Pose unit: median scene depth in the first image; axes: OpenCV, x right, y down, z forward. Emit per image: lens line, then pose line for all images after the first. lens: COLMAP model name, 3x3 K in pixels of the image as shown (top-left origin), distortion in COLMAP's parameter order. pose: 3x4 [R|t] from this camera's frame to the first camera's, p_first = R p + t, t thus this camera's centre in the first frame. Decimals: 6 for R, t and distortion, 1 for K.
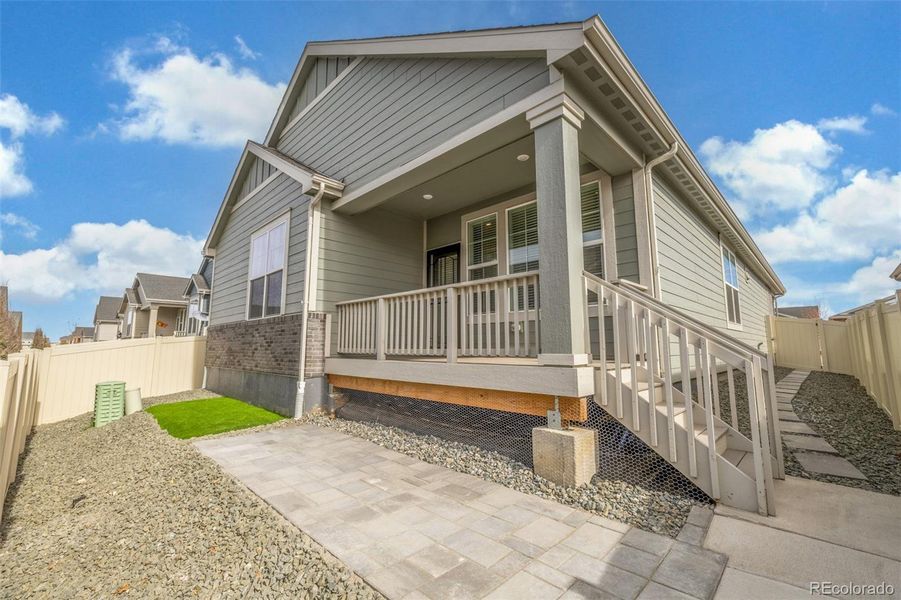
lens RADIAL K [[377.1, 0, 450.5], [0, 377.1, 300.0], [0, 0, 1]] dist [0.000064, -0.000059]
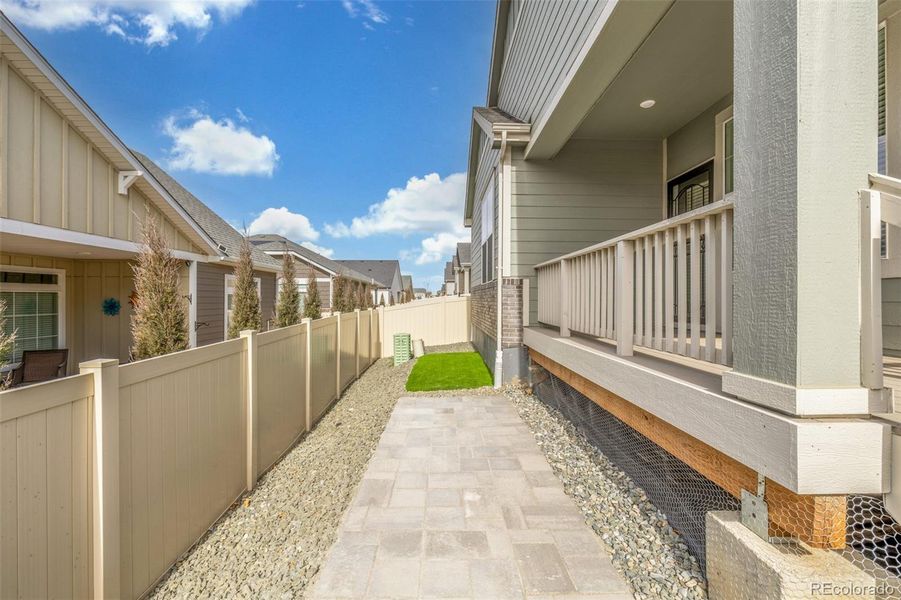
lens RADIAL K [[377.1, 0, 450.5], [0, 377.1, 300.0], [0, 0, 1]] dist [0.000064, -0.000059]
pose [[0.721249, 0.004972, -0.692658, 0.175594], [0.083619, 0.992036, 0.094192, -0.013126], [0.687611, -0.125855, 0.715089, 0.233191]]
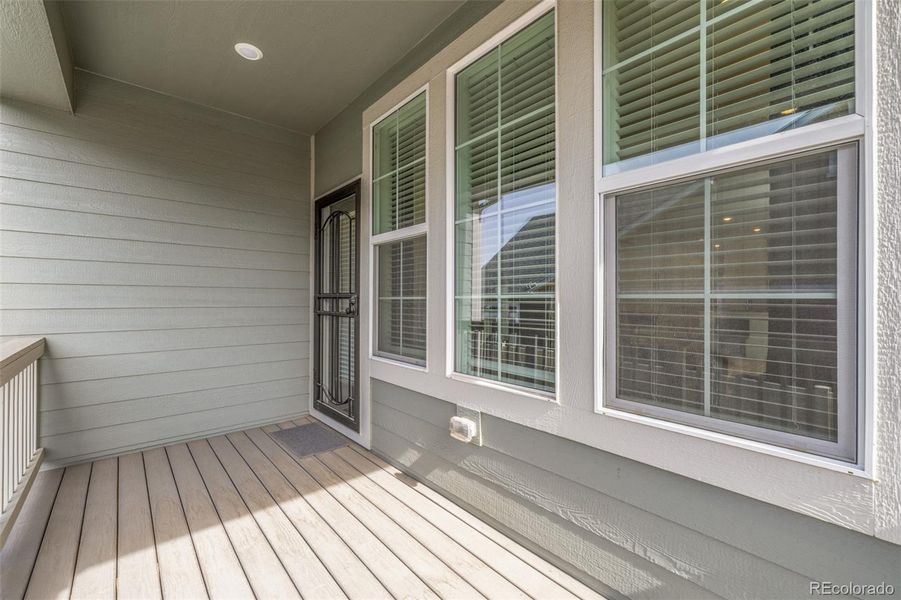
lens RADIAL K [[377.1, 0, 450.5], [0, 377.1, 300.0], [0, 0, 1]] dist [0.000064, -0.000059]
pose [[0.997432, 0.004502, -0.071472, 0.183668], [0.004798, 0.991579, 0.129411, -0.084081], [0.071452, -0.129422, 0.989012, 0.675283]]
